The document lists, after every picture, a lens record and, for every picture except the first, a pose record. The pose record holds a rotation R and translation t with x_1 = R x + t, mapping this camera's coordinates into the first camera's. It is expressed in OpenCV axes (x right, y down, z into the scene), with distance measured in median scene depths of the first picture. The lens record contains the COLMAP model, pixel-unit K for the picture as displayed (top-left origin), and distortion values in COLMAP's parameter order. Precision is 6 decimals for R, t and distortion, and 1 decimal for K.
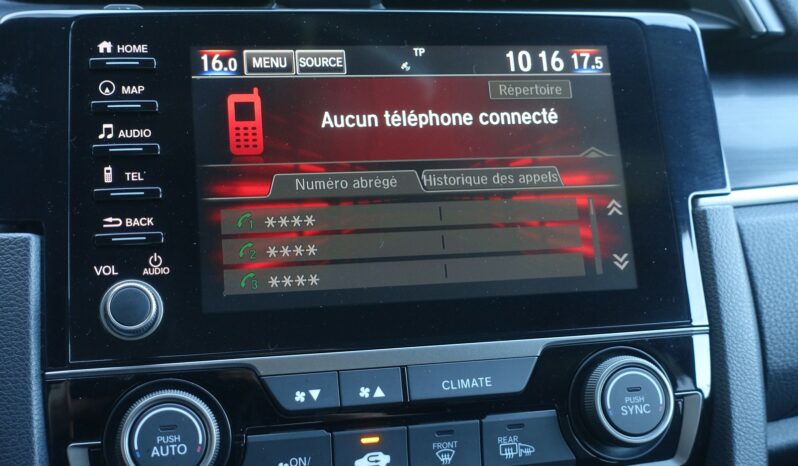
lens RADIAL K [[1006.9, 0, 400.1], [0, 1006.9, 237.7], [0, 0, 1]] dist [-0.008927, 0.000000]
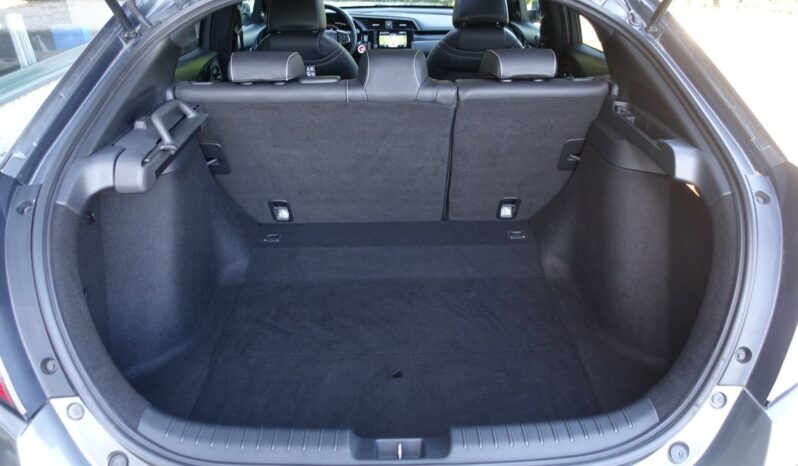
lens RADIAL K [[549.0, 0, 398.2], [0, 549.0, 232.5], [0, 0, 1]] dist [-0.004927, -0.002769]
pose [[0.976928, 0.041080, -0.209582, 2.180074], [-0.028907, 0.997730, 0.060819, 2.615357], [0.211605, -0.053358, 0.975898, -8.129017]]
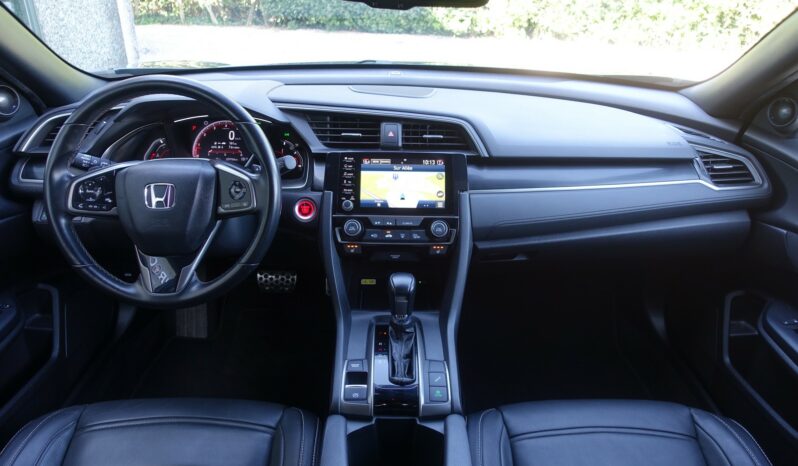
lens RADIAL K [[549.0, 0, 400.0], [0, 549.0, 233.2], [0, 0, 1]] dist [-0.004927, -0.002769]
pose [[0.976317, 0.057815, -0.208478, 0.643336], [-0.054234, 0.998267, 0.022856, 0.133649], [0.209438, -0.011008, 0.977760, -1.872397]]
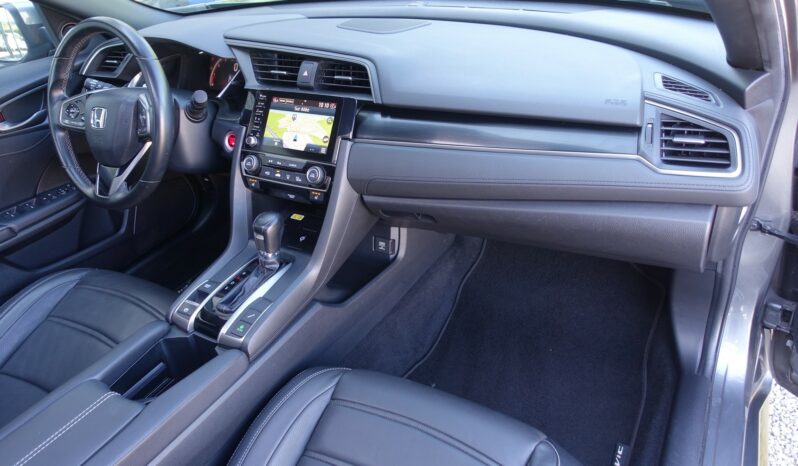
lens RADIAL K [[549.0, 0, 404.3], [0, 549.0, 232.9], [0, 0, 1]] dist [-0.004927, -0.002769]
pose [[0.721163, 0.252943, -0.644937, 2.511161], [-0.151348, 0.965997, 0.209627, -0.214329], [0.676031, -0.053565, 0.734924, -0.783925]]
